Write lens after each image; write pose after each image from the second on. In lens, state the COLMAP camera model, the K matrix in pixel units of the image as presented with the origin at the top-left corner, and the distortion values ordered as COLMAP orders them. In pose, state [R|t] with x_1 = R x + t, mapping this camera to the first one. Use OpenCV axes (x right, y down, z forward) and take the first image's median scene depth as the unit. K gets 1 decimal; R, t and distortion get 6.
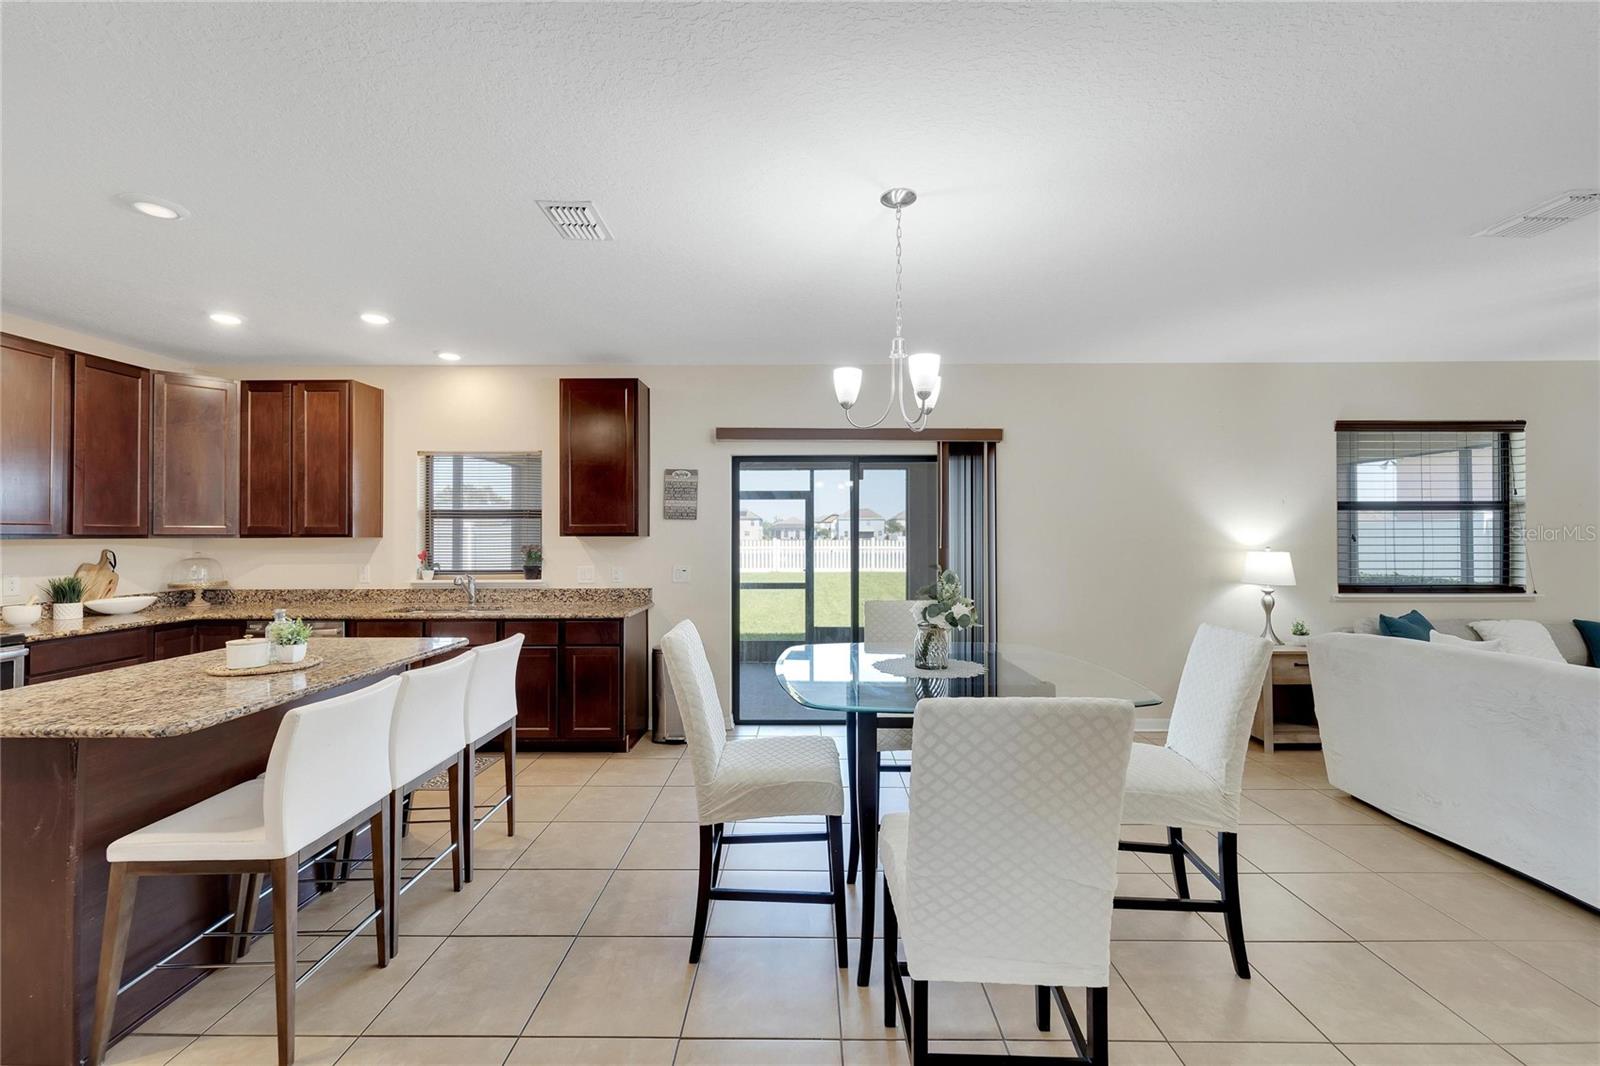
lens RADIAL K [[652.6, 0, 802.6], [0, 652.6, 531.5], [0, 0, 1]] dist [0.004044, -0.000176]
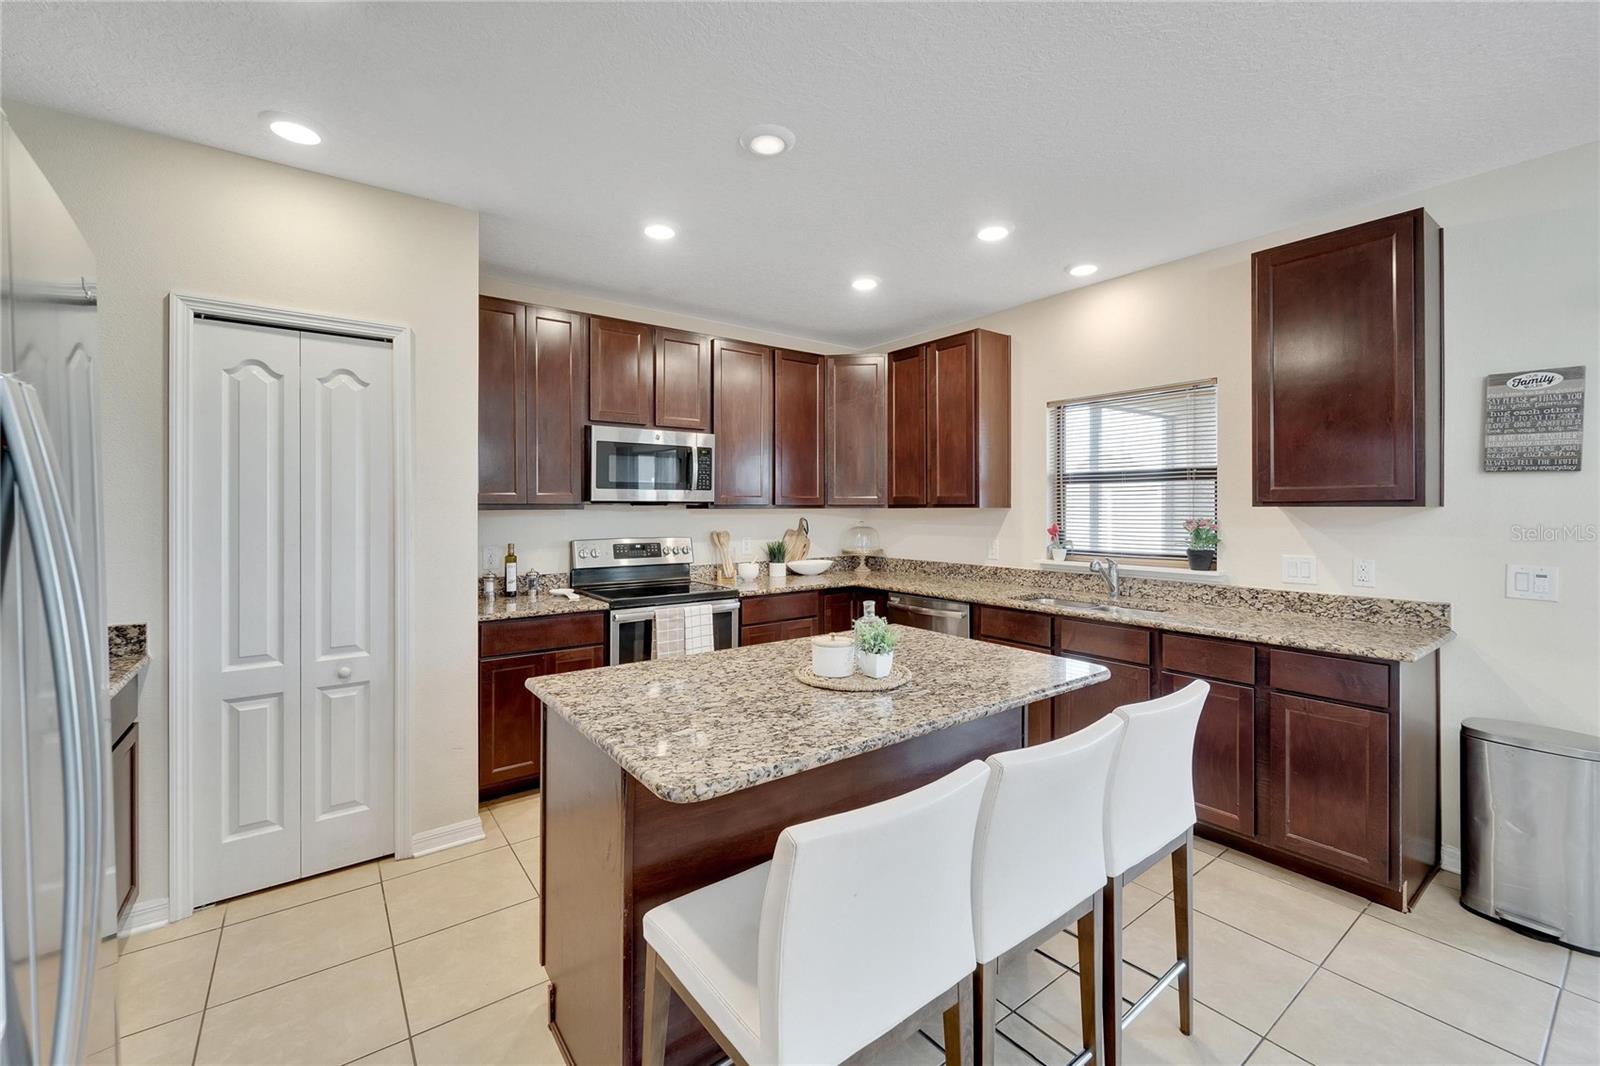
lens RADIAL K [[652.6, 0, 802.6], [0, 652.6, 506.3], [0, 0, 1]] dist [0.004044, -0.000176]
pose [[0.613248, -0.000846, -0.789890, -0.143444], [0.006031, 0.999975, 0.003611, 0.002538], [0.789867, -0.006978, 0.613238, 0.279456]]
